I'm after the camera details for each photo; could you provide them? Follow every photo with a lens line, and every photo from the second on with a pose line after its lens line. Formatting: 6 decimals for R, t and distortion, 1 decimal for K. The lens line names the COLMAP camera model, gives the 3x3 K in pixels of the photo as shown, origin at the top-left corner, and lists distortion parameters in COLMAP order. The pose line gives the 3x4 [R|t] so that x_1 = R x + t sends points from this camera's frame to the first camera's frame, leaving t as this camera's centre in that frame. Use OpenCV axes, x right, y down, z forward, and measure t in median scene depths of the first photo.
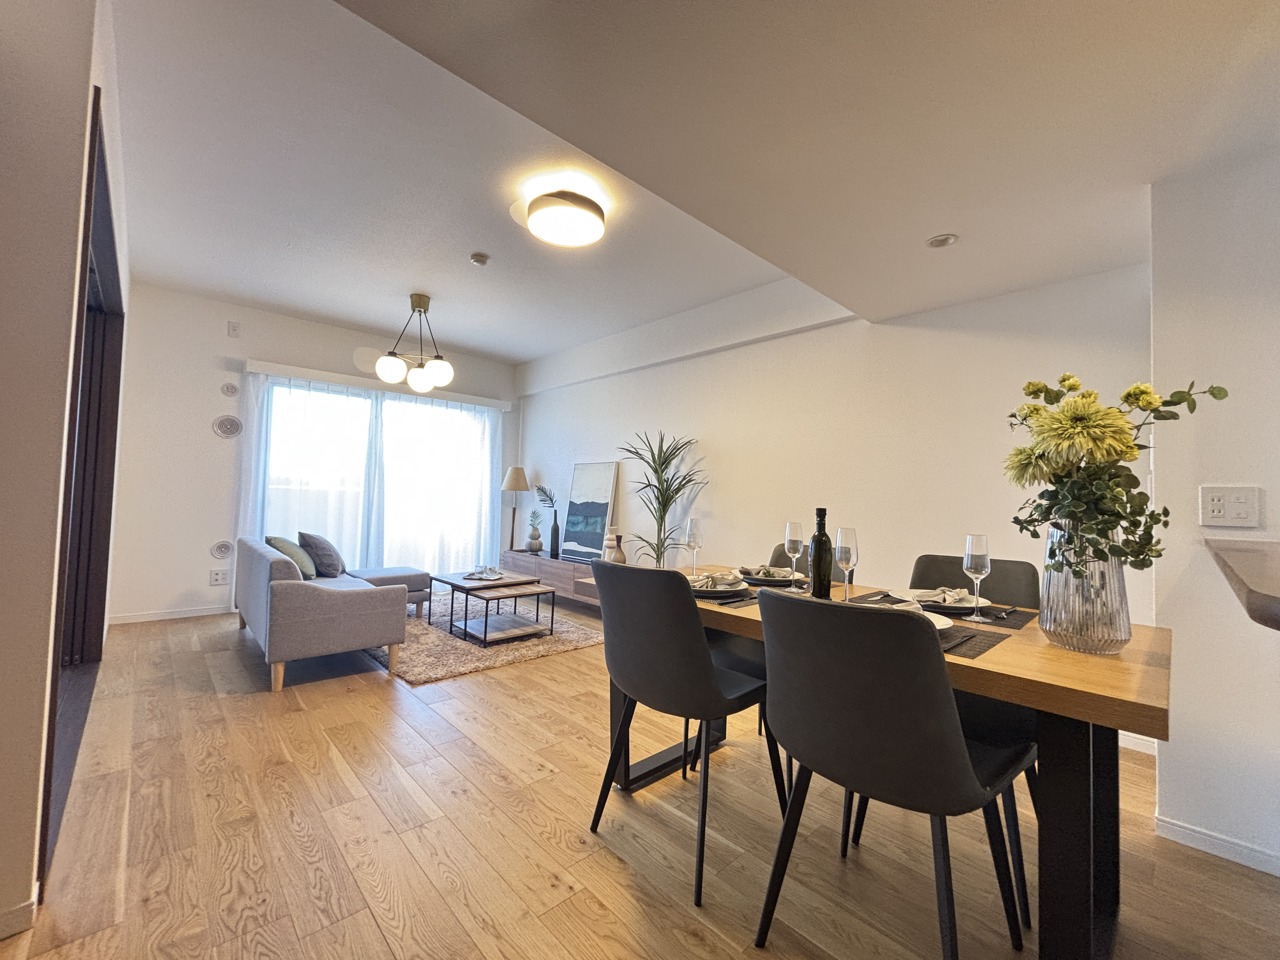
lens RADIAL K [[518.8, 0, 642.7], [0, 518.8, 476.7], [0, 0, 1]] dist [0.001163, -0.001130]
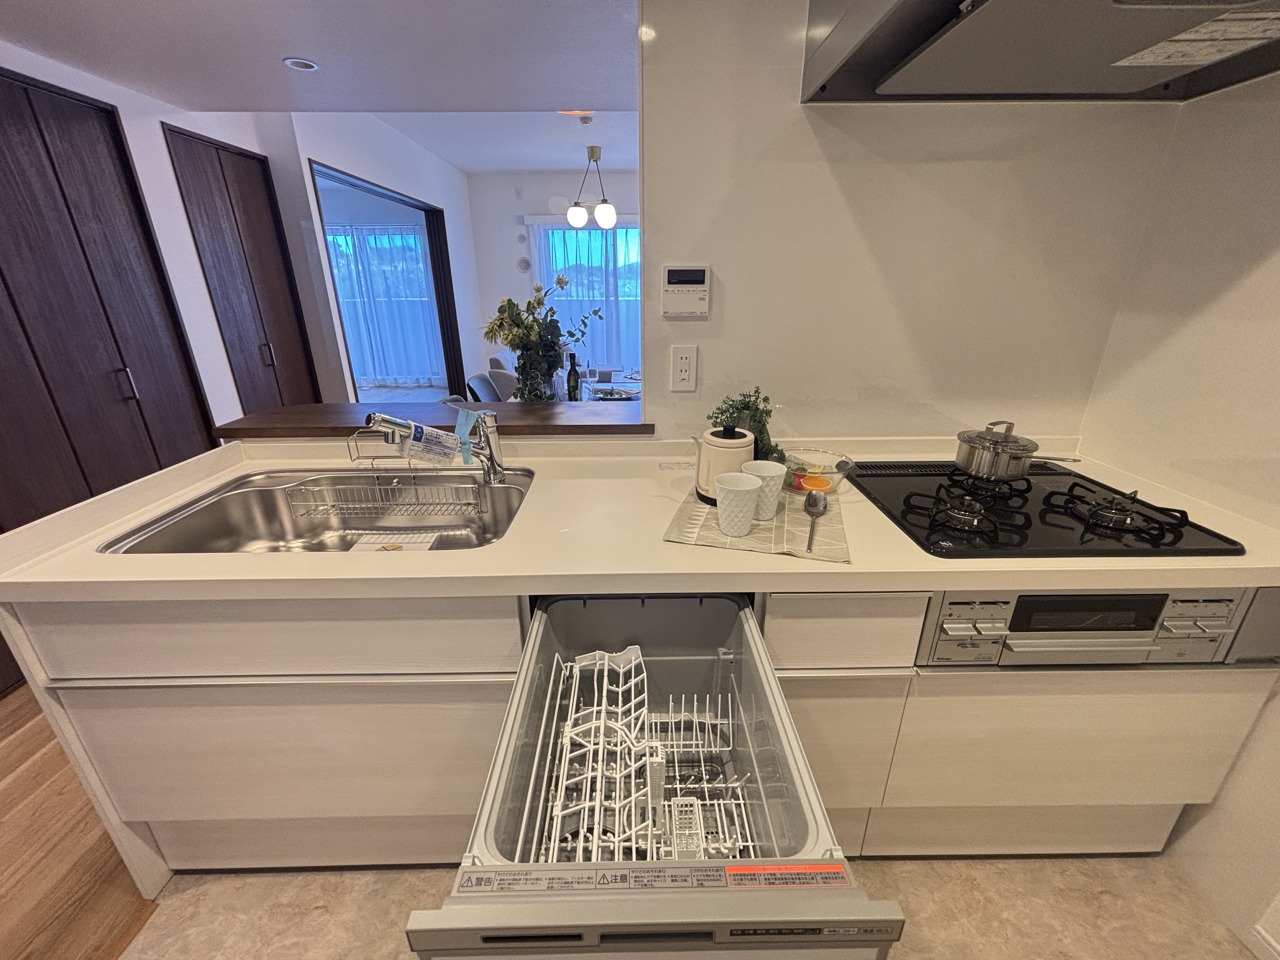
lens RADIAL K [[518.8, 0, 639.2], [0, 518.8, 479.2], [0, 0, 1]] dist [0.001163, -0.001130]
pose [[0.732334, 0.213499, -0.646611, 0.640321], [0.054975, 0.927941, 0.368652, -0.059671], [0.678723, -0.305523, 0.667825, -0.004010]]
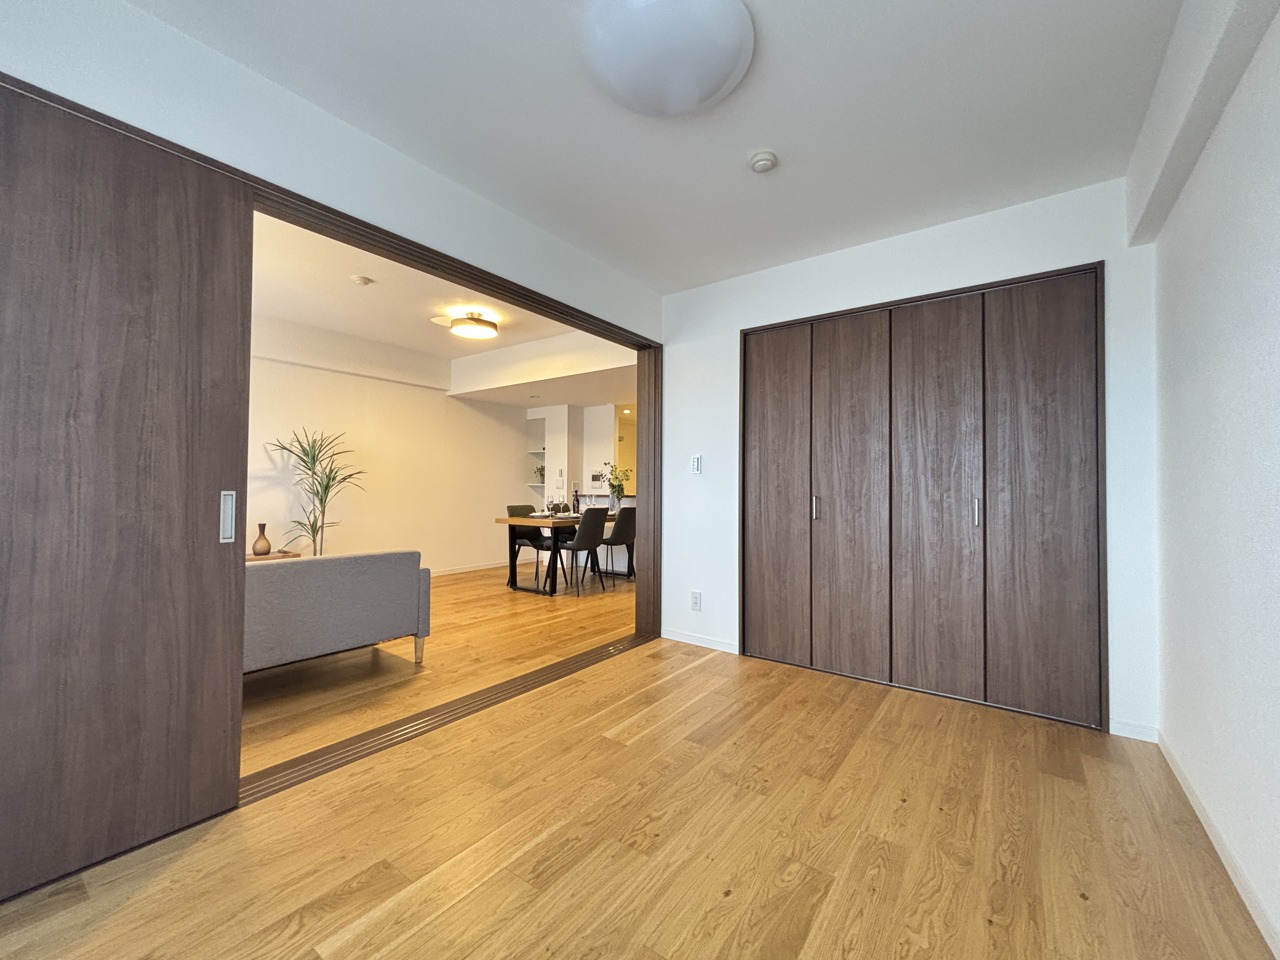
lens RADIAL K [[518.8, 0, 644.1], [0, 518.8, 480.4], [0, 0, 1]] dist [0.001163, -0.001130]
pose [[-0.178753, -0.011619, 0.983825, -1.282208], [-0.051720, 0.998659, 0.002397, -0.013640], [-0.982534, -0.050455, -0.179114, 0.485703]]
